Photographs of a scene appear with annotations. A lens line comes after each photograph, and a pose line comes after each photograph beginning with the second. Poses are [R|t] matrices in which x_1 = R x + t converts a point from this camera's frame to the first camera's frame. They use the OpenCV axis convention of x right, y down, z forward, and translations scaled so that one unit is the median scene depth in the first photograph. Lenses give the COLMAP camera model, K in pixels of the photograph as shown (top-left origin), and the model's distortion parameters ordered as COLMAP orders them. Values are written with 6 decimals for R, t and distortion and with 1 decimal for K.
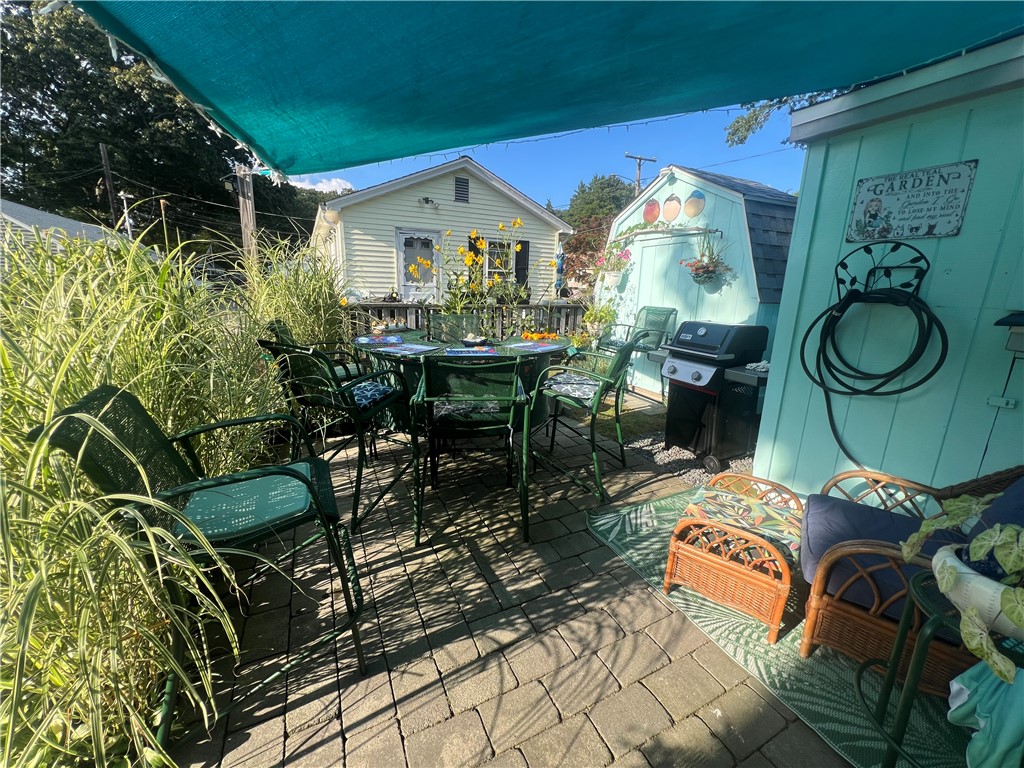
lens RADIAL K [[407.4, 0, 512.0], [0, 407.4, 384.0], [0, 0, 1]] dist [0.001921, 0.000134]
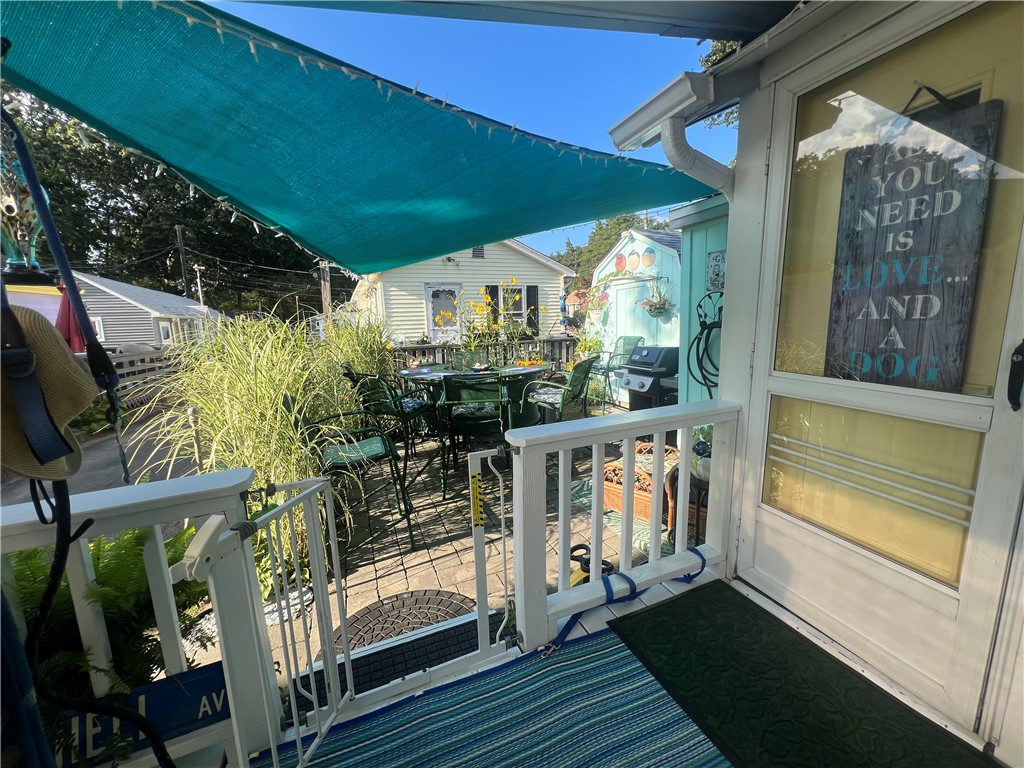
lens RADIAL K [[407.4, 0, 512.0], [0, 407.4, 384.0], [0, 0, 1]] dist [0.001921, 0.000134]
pose [[0.996139, -0.050089, -0.072102, 0.090278], [0.043754, 0.995256, -0.086898, 0.060774], [0.076112, 0.083408, 0.993605, -0.315200]]
